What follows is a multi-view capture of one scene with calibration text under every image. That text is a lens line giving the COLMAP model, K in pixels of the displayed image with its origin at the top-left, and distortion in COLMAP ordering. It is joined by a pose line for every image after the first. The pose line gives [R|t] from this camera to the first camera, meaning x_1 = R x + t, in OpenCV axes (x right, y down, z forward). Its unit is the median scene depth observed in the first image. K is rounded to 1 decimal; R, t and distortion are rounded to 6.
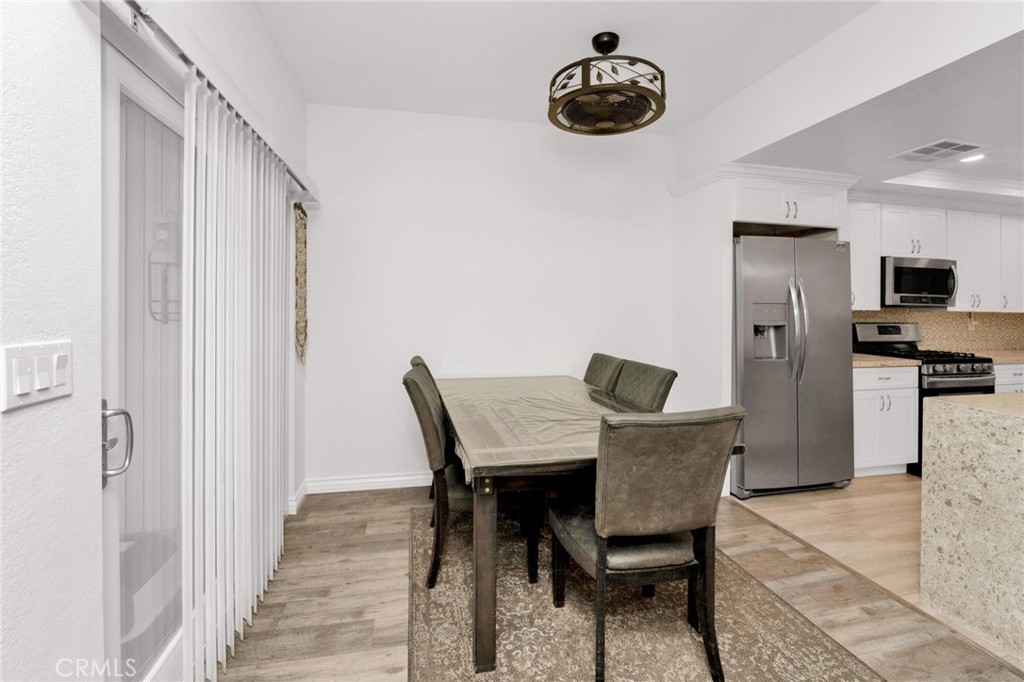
lens RADIAL K [[444.0, 0, 509.2], [0, 444.0, 301.1], [0, 0, 1]] dist [-0.022755, 0.000394]
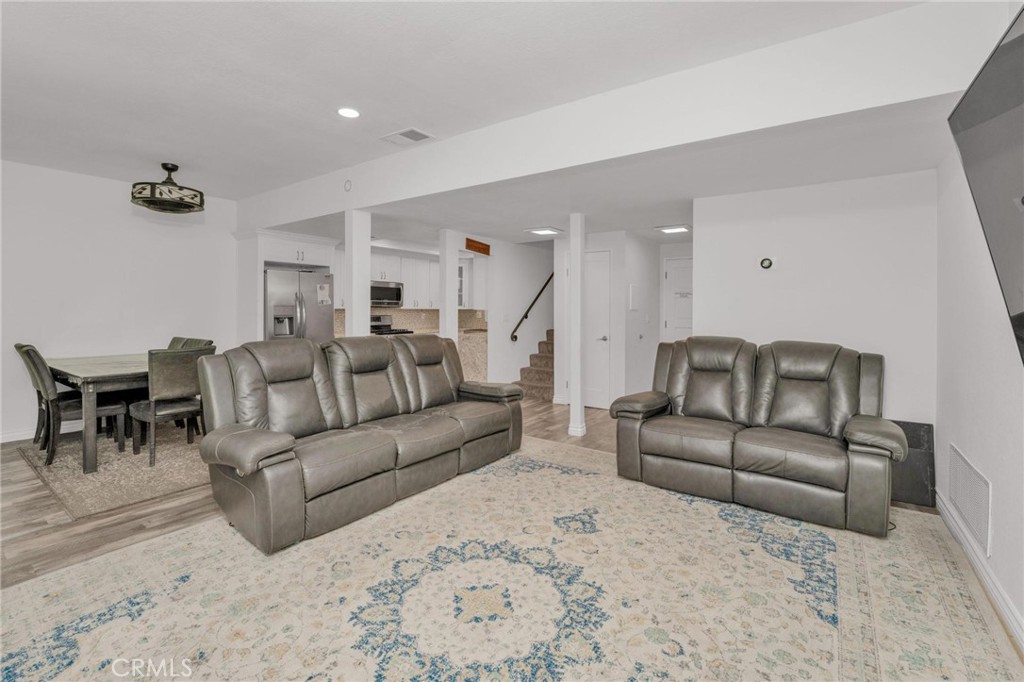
lens RADIAL K [[445.4, 0, 507.4], [0, 445.4, 309.3], [0, 0, 1]] dist [-0.028656, -0.000475]
pose [[0.738986, -0.008039, 0.673673, 0.016058], [-0.005649, 0.999820, 0.018127, -0.015713], [-0.673697, -0.017201, 0.738807, -0.883710]]
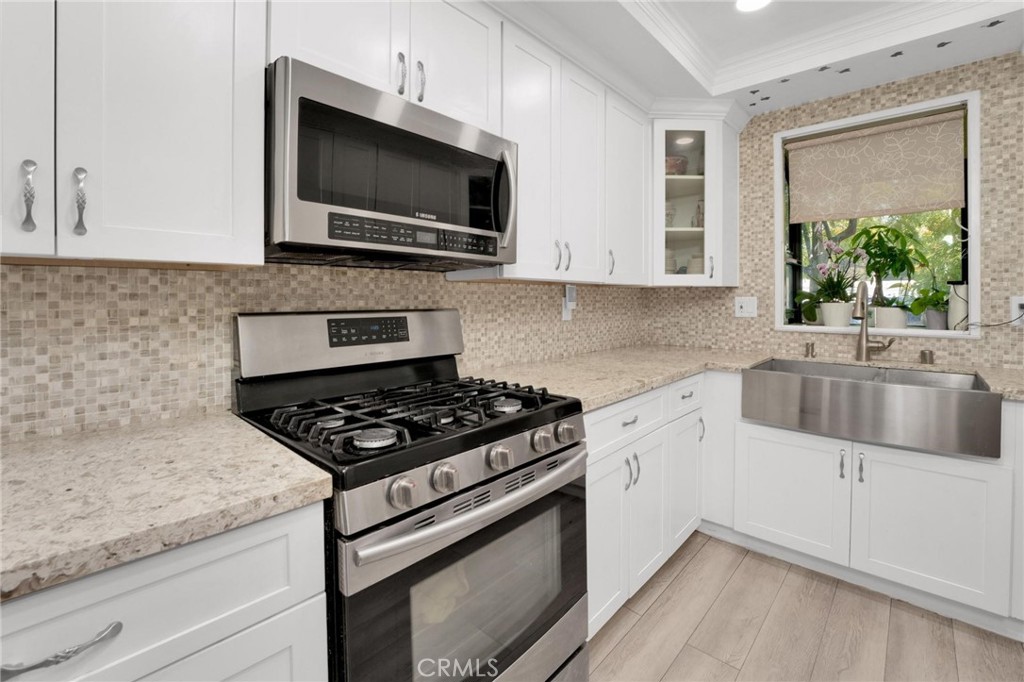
lens RADIAL K [[444.0, 0, 509.2], [0, 444.0, 301.1], [0, 0, 1]] dist [-0.022755, 0.000394]
pose [[0.820214, -0.015732, 0.571841, 0.861407], [0.000065, 0.999624, 0.027408, 0.037200], [-0.572057, -0.022443, 0.819907, 0.732543]]
